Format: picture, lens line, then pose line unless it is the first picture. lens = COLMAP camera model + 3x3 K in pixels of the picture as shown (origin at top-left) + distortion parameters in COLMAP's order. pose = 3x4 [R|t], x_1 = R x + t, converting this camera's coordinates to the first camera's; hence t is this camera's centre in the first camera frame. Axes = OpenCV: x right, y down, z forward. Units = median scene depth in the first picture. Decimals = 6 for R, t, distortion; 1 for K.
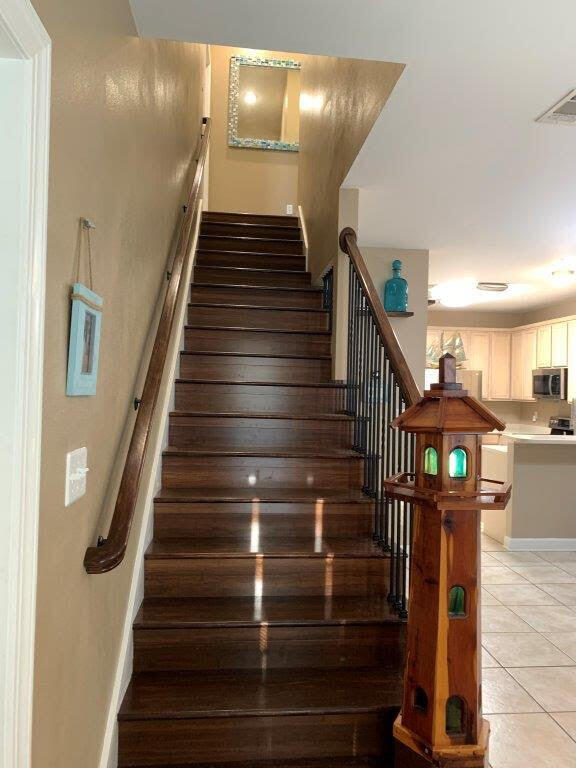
lens RADIAL K [[590.7, 0, 288.0], [0, 590.7, 384.0], [0, 0, 1]] dist [0.044085, -0.059919]
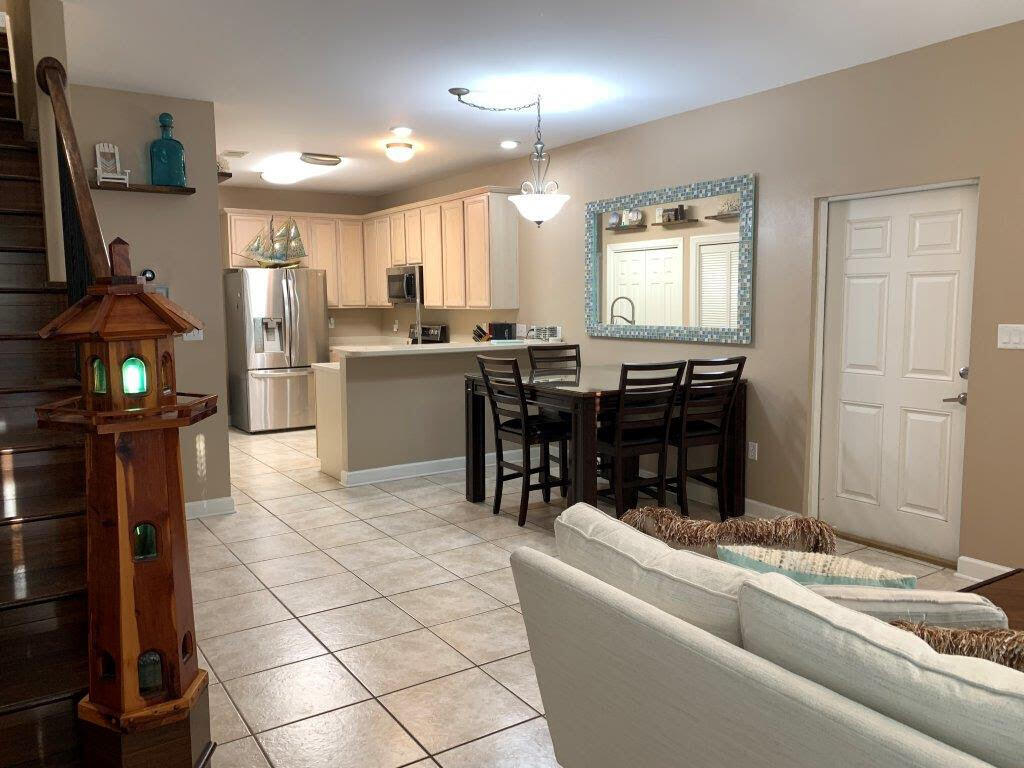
lens RADIAL K [[787.6, 0, 512.0], [0, 787.6, 384.0], [0, 0, 1]] dist [0.044085, -0.059919]
pose [[0.883352, -0.082277, 0.461433, 0.093217], [0.028207, 0.992020, 0.122886, 0.010293], [-0.467861, -0.095536, 0.878623, -0.070982]]
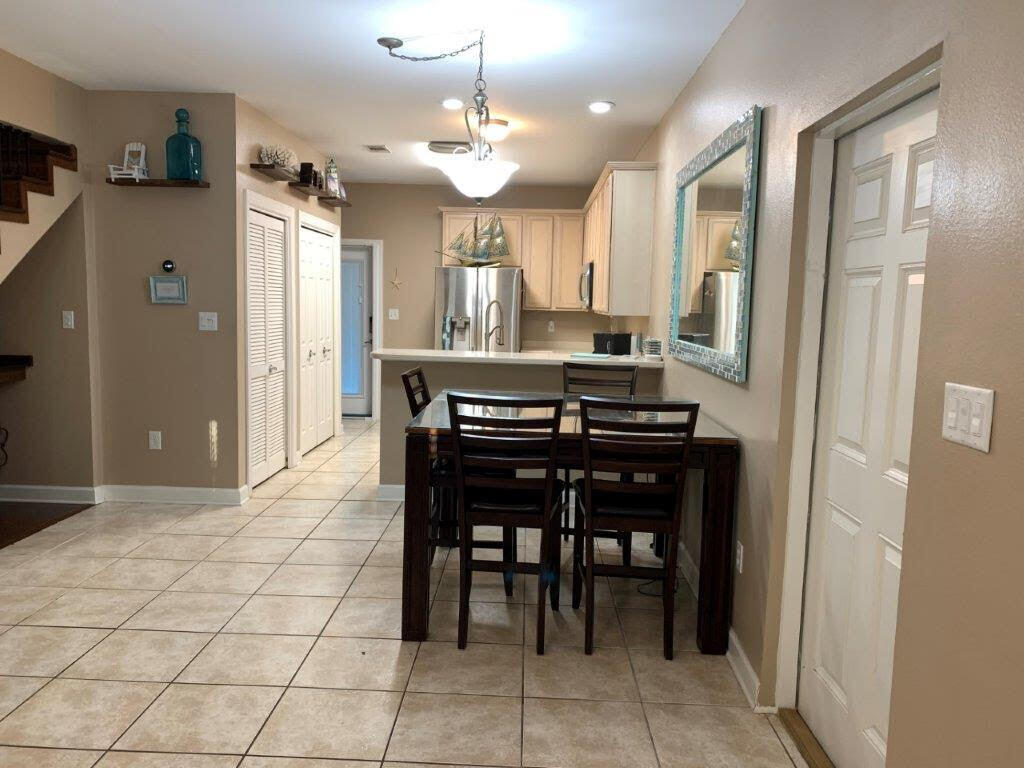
lens RADIAL K [[788.0, 0, 512.0], [0, 788.0, 384.0], [0, 0, 1]] dist [-0.006465, -0.006115]
pose [[0.992878, 0.014831, -0.118212, 0.769357], [-0.002036, 0.994189, 0.107630, 0.027530], [0.119122, -0.106623, 0.987138, 0.051668]]
